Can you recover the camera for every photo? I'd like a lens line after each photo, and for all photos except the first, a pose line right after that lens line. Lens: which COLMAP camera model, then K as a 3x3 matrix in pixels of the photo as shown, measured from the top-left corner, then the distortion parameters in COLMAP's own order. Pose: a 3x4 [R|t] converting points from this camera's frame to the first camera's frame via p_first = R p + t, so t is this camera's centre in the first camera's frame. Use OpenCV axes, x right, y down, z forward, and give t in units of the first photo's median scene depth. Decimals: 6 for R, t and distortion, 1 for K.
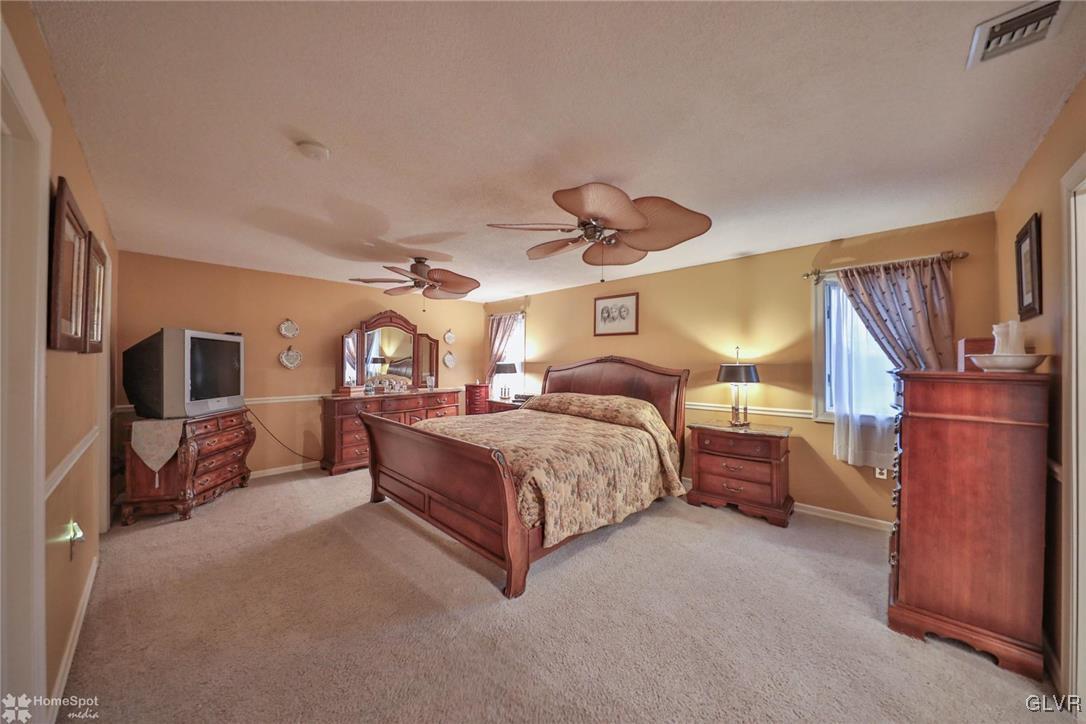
lens RADIAL K [[359.8, 0, 543.6], [0, 359.8, 357.2], [0, 0, 1]] dist [0.001032, -0.002924]
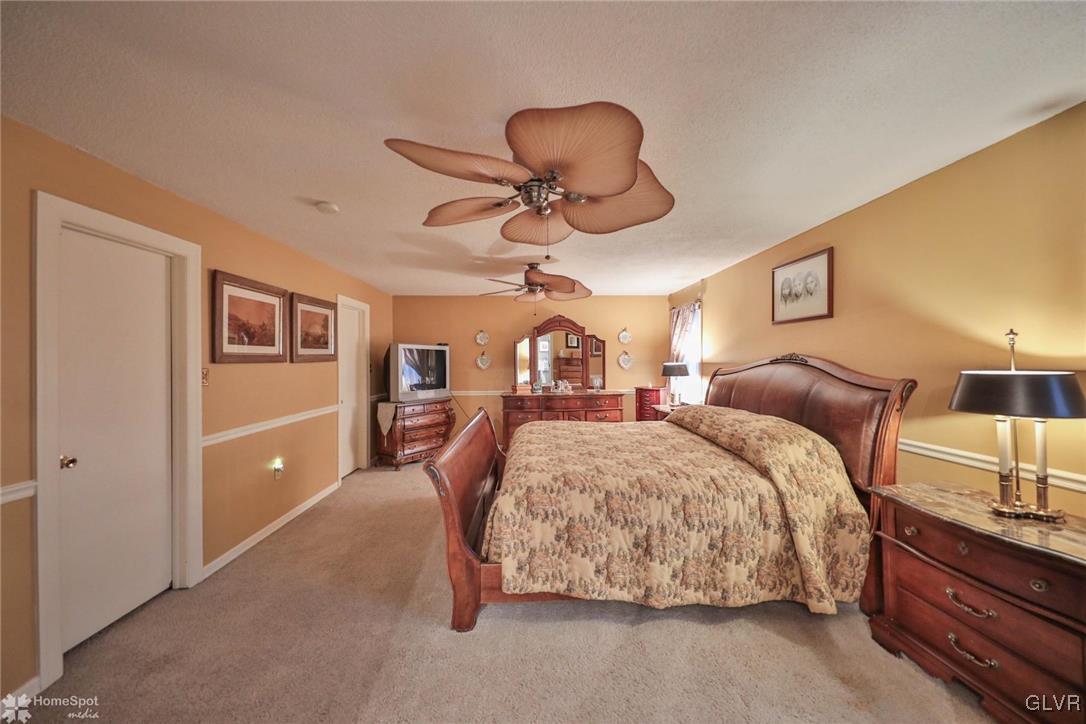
lens RADIAL K [[359.8, 0, 543.6], [0, 359.8, 357.2], [0, 0, 1]] dist [0.001032, -0.002924]
pose [[0.721616, -0.013920, -0.692154, 0.380964], [0.018865, 0.999822, -0.000439, -0.007199], [0.692037, -0.012741, 0.721750, 0.272519]]
